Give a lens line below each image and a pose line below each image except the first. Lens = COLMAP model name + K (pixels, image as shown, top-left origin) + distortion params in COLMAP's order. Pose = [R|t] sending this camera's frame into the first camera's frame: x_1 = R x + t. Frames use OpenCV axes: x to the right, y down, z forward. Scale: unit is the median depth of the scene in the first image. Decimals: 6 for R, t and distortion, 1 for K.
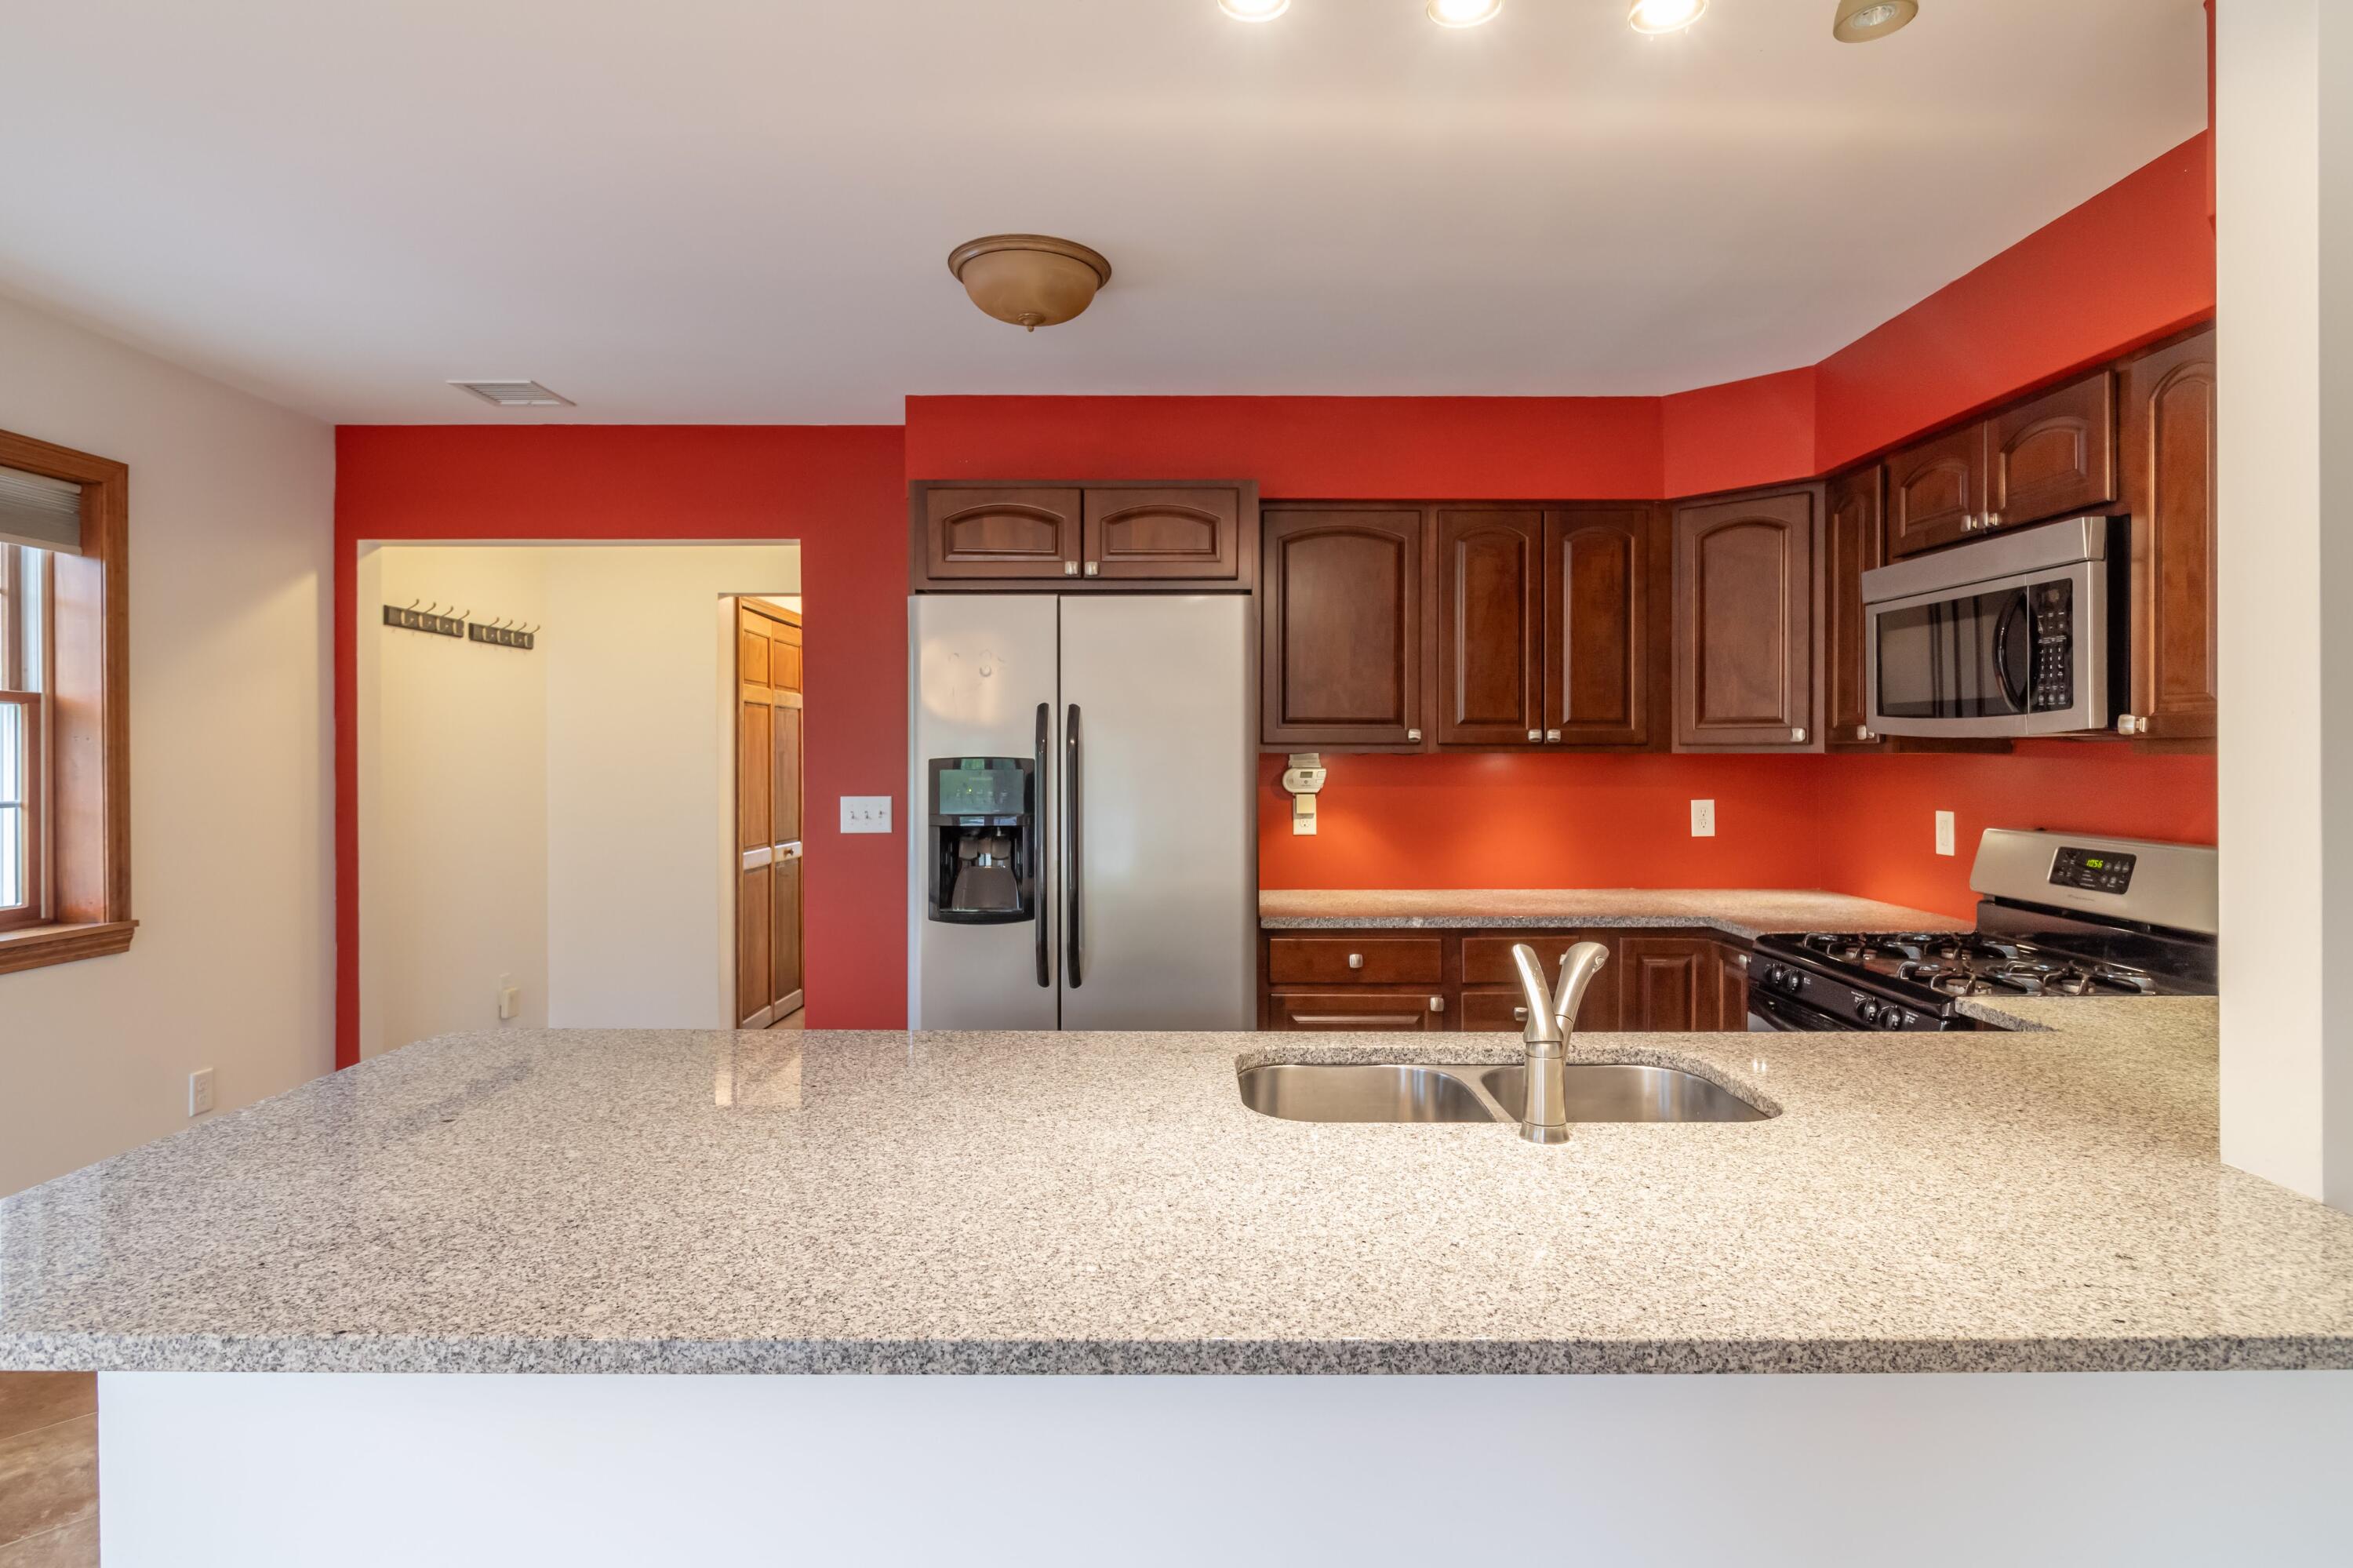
lens RADIAL K [[1232.2, 0, 1177.5], [0, 1232.2, 754.0], [0, 0, 1]] dist [-0.001359, -0.000003]
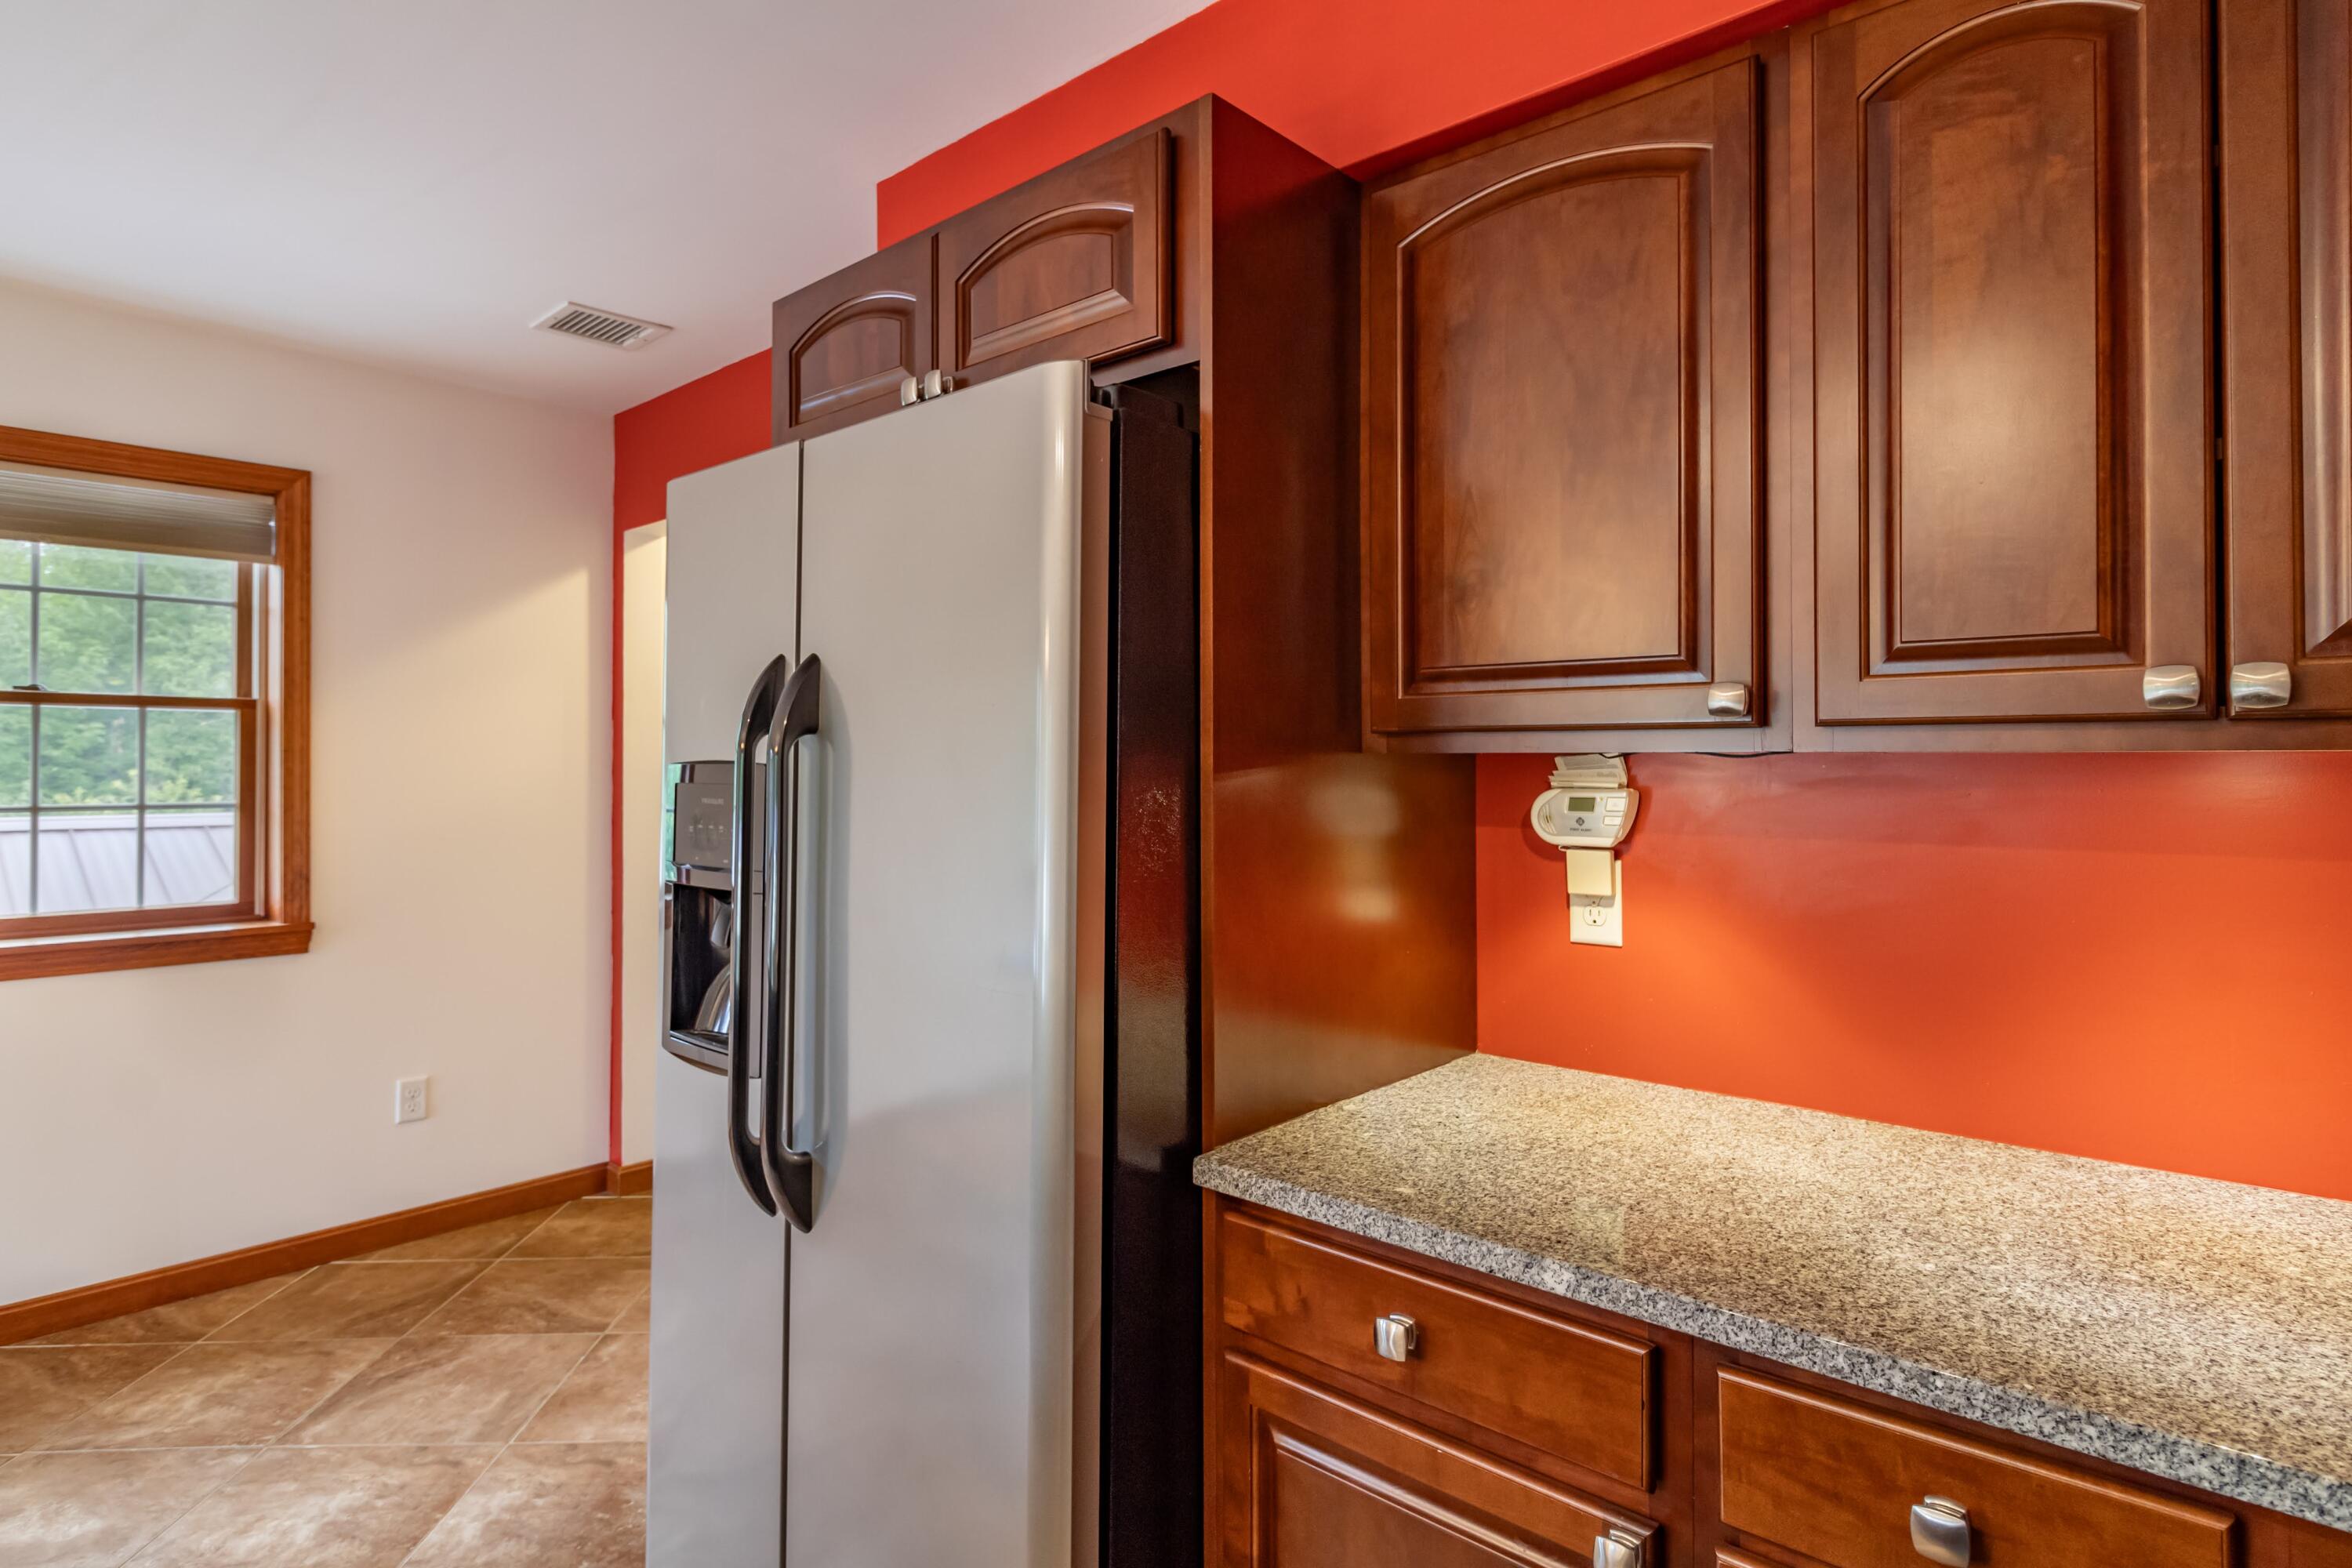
lens RADIAL K [[1231.6, 0, 1177.0], [0, 1231.6, 754.0], [0, 0, 1]] dist [-0.001359, -0.000003]
pose [[0.742489, -0.003501, -0.669850, 0.356361], [-0.001670, 0.999974, -0.007077, 0.003218], [0.669857, 0.006374, 0.742463, 0.737149]]
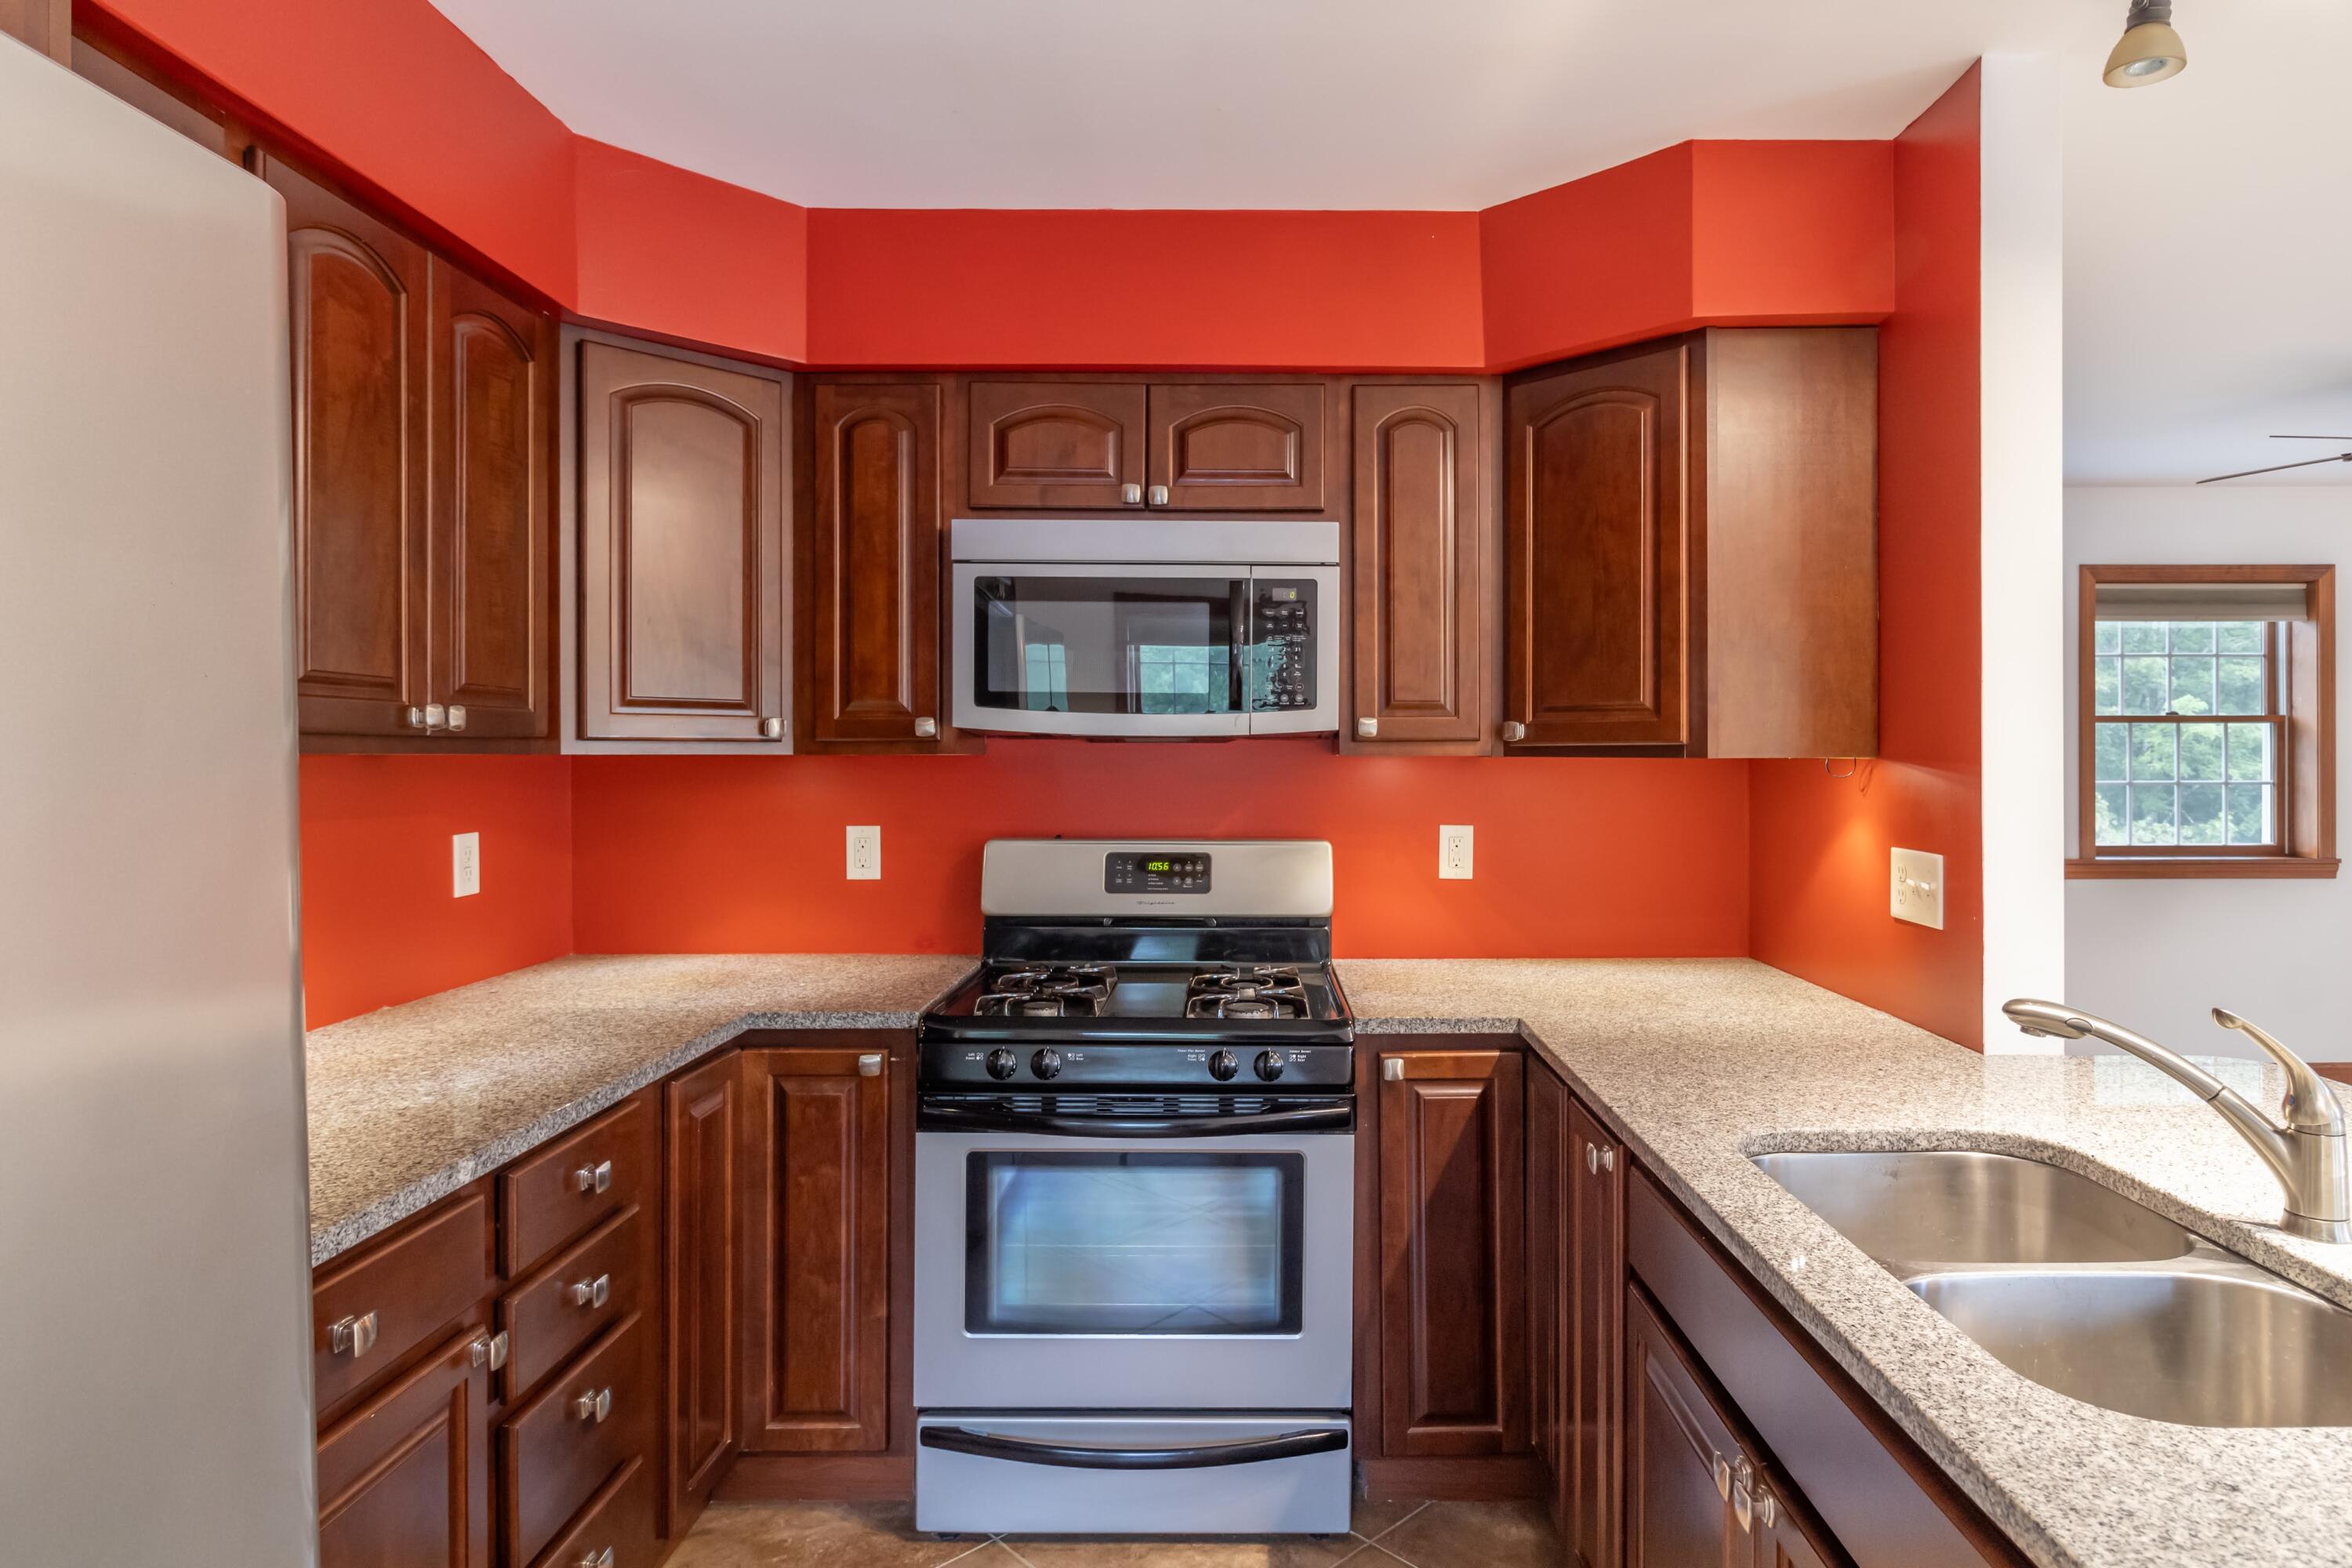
lens RADIAL K [[1226.1, 0, 1235.8], [0, 1226.1, 750.8], [0, 0, 1]] dist [0.000100, 0.000142]
pose [[0.018242, 0.005569, 0.999818, -0.201982], [0.001270, 0.999984, -0.005593, 0.001557], [-0.999833, 0.001372, 0.018235, 0.783457]]
